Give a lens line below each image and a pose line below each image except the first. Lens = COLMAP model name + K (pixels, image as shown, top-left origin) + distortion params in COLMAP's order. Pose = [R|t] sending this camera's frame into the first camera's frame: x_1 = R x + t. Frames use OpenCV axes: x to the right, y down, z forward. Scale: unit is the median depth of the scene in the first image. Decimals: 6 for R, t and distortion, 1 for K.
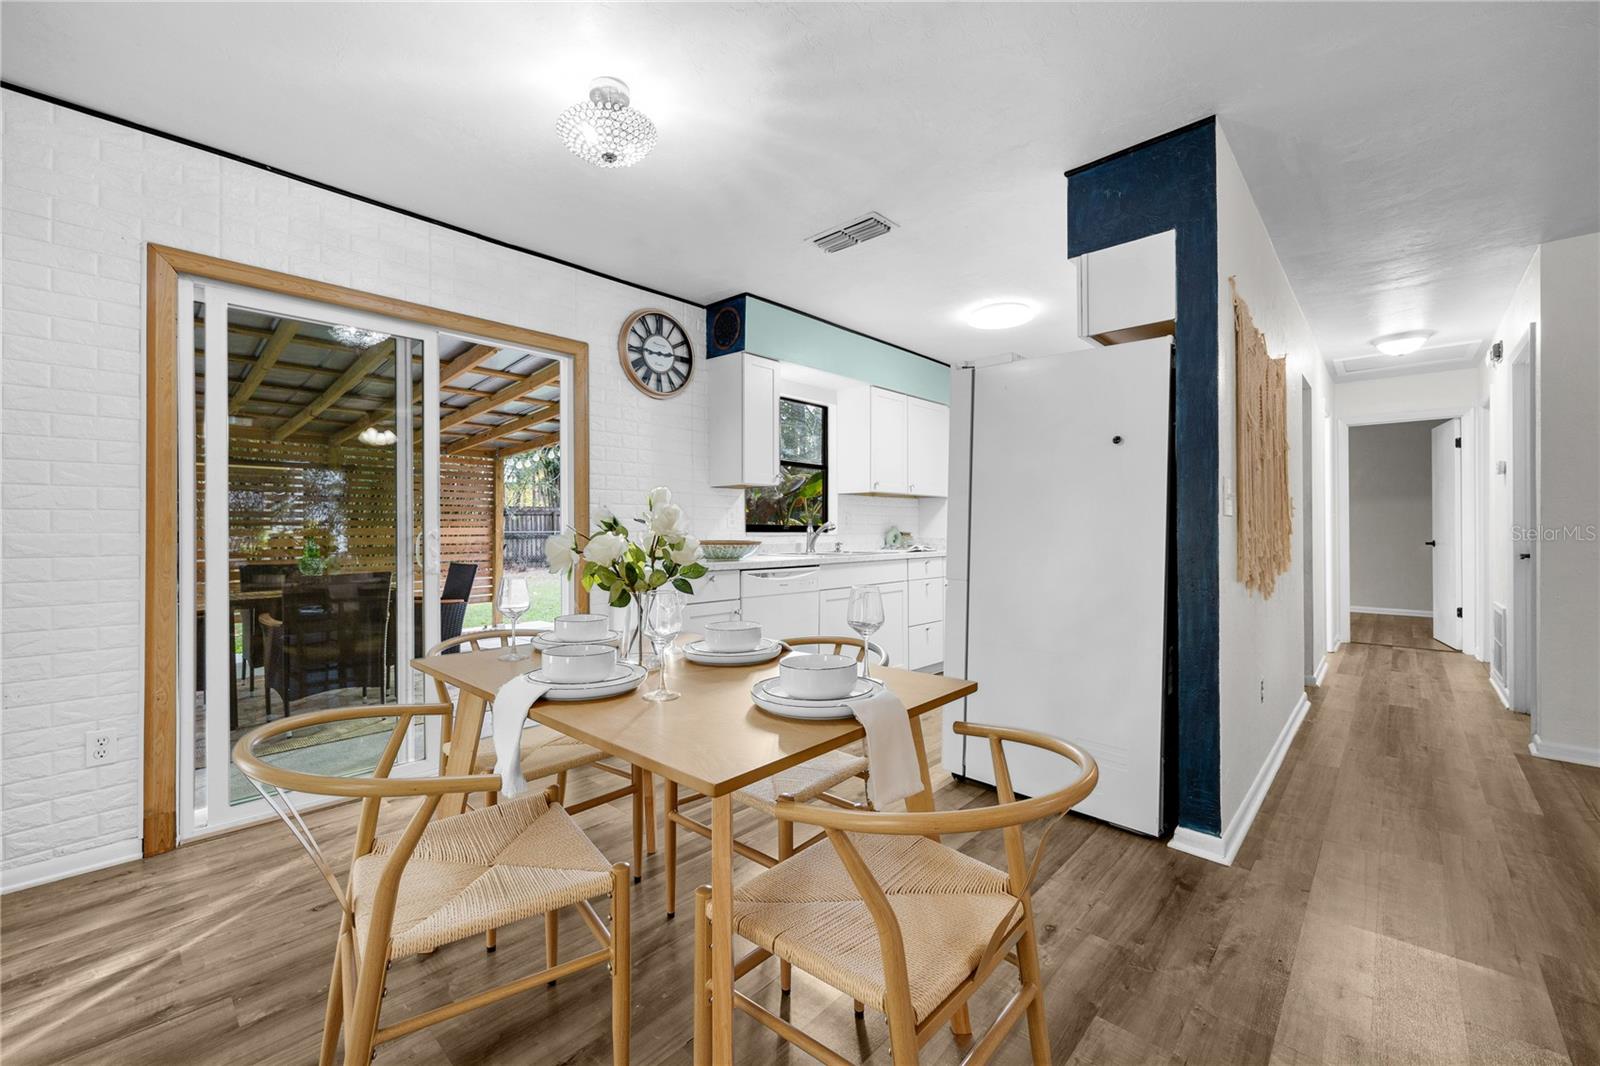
lens RADIAL K [[648.6, 0, 799.5], [0, 648.6, 526.7], [0, 0, 1]] dist [-0.001792, -0.000343]
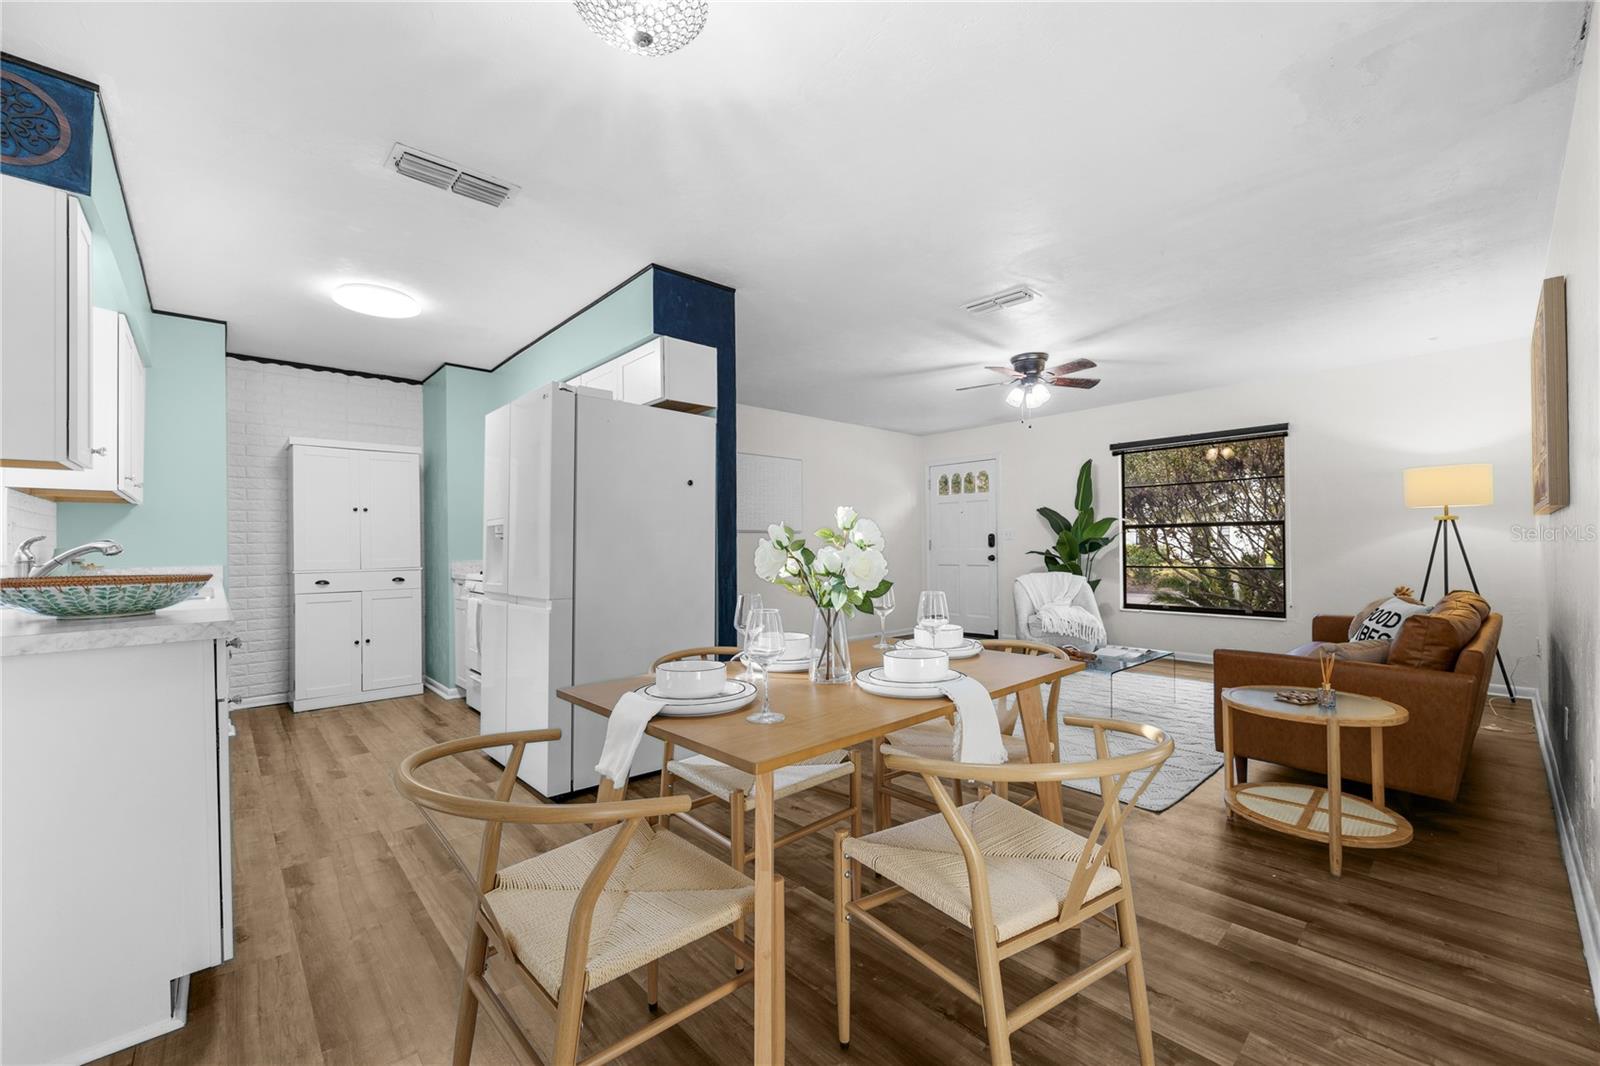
lens RADIAL K [[648.6, 0, 807.0], [0, 648.6, 539.5], [0, 0, 1]] dist [-0.001792, -0.000343]
pose [[0.064855, 0.011106, 0.997833, -0.880732], [0.006605, 0.999911, -0.011558, 0.005242], [-0.997873, 0.007340, 0.064776, 0.667623]]
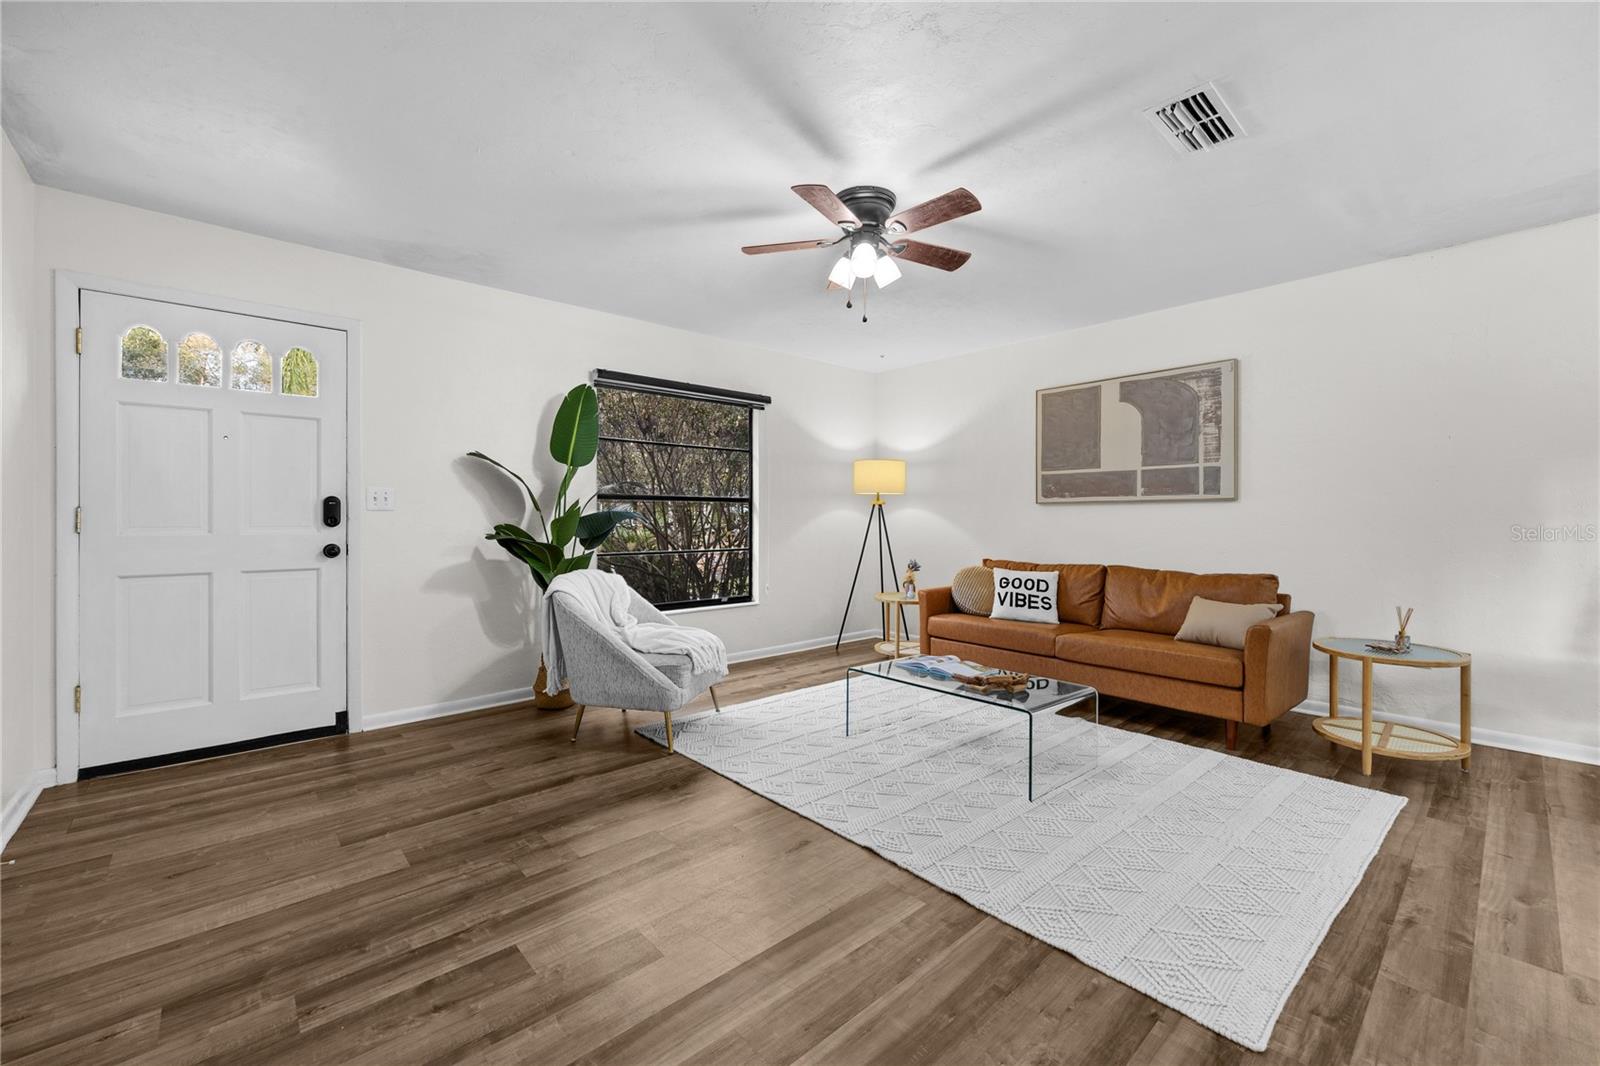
lens RADIAL K [[648.6, 0, 800.7], [0, 648.6, 521.8], [0, 0, 1]] dist [-0.001792, -0.000343]
pose [[-0.997450, 0.001359, 0.071362, 1.258141], [0.001196, 0.999997, -0.002323, 0.005749], [-0.071364, -0.002232, -0.997448, 1.299228]]
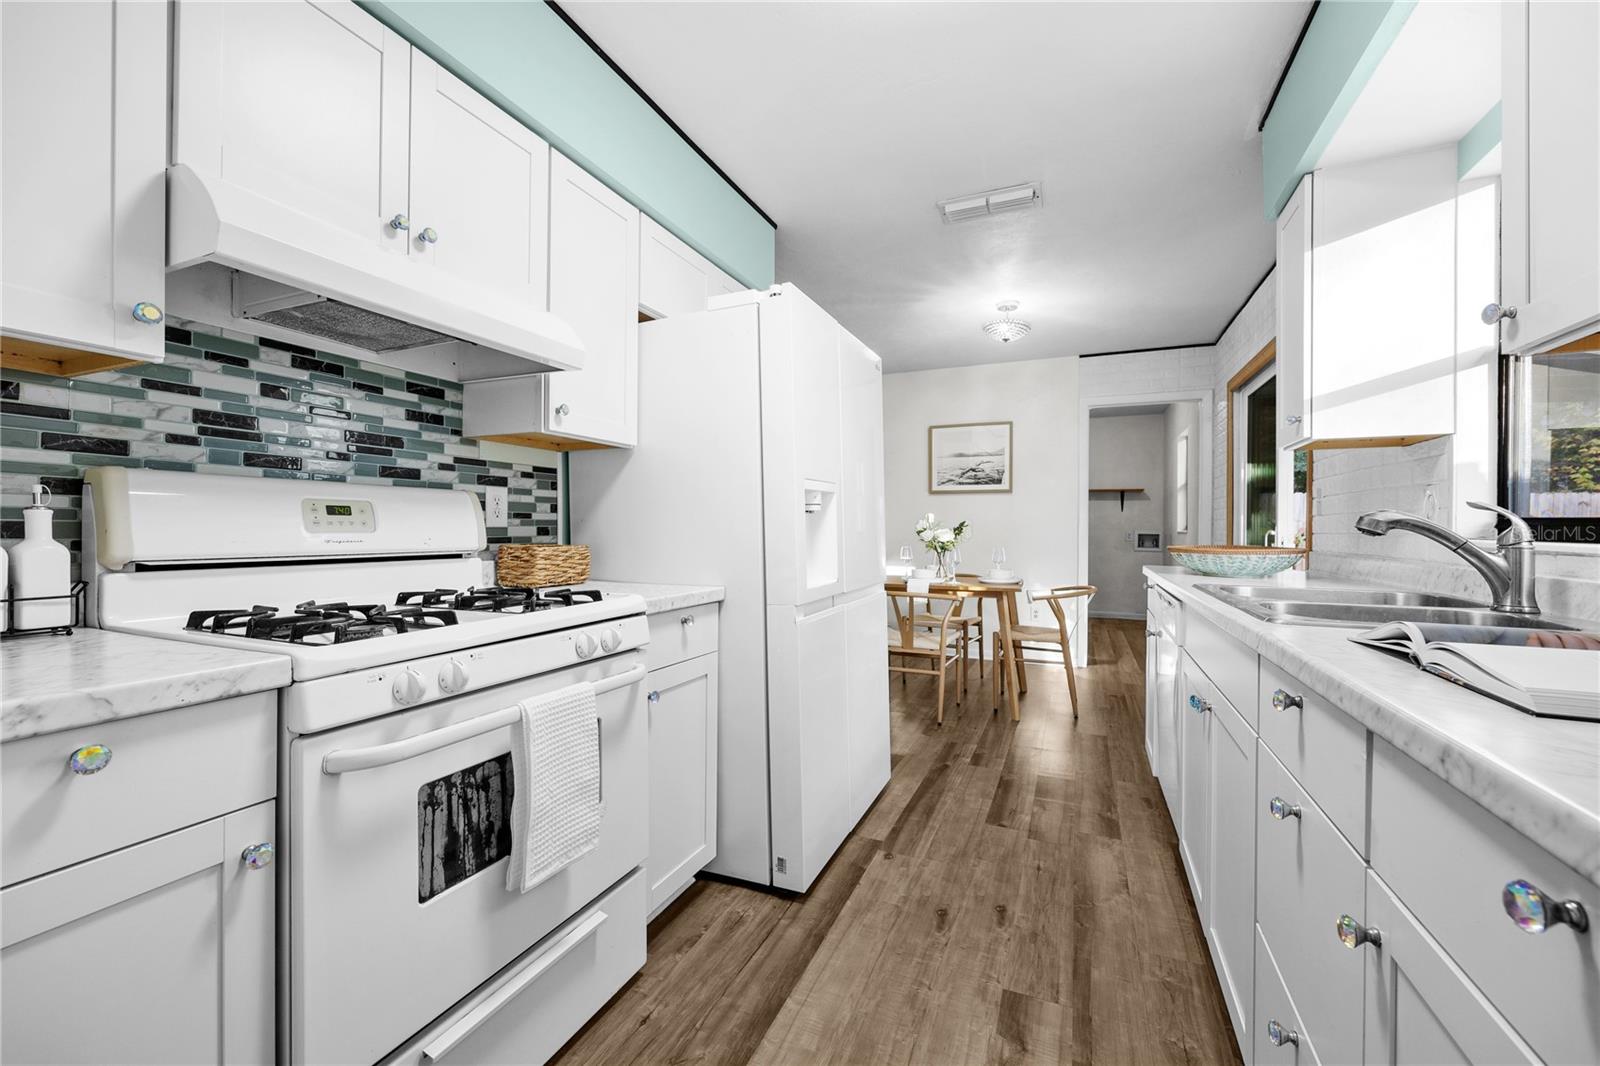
lens RADIAL K [[648.6, 0, 799.7], [0, 648.6, 529.9], [0, 0, 1]] dist [-0.001792, -0.000343]
pose [[-0.936649, 0.000178, -0.350269, 0.817037], [-0.000636, 0.999997, 0.002208, 0.006192], [0.350269, 0.002291, -0.936646, 2.244093]]
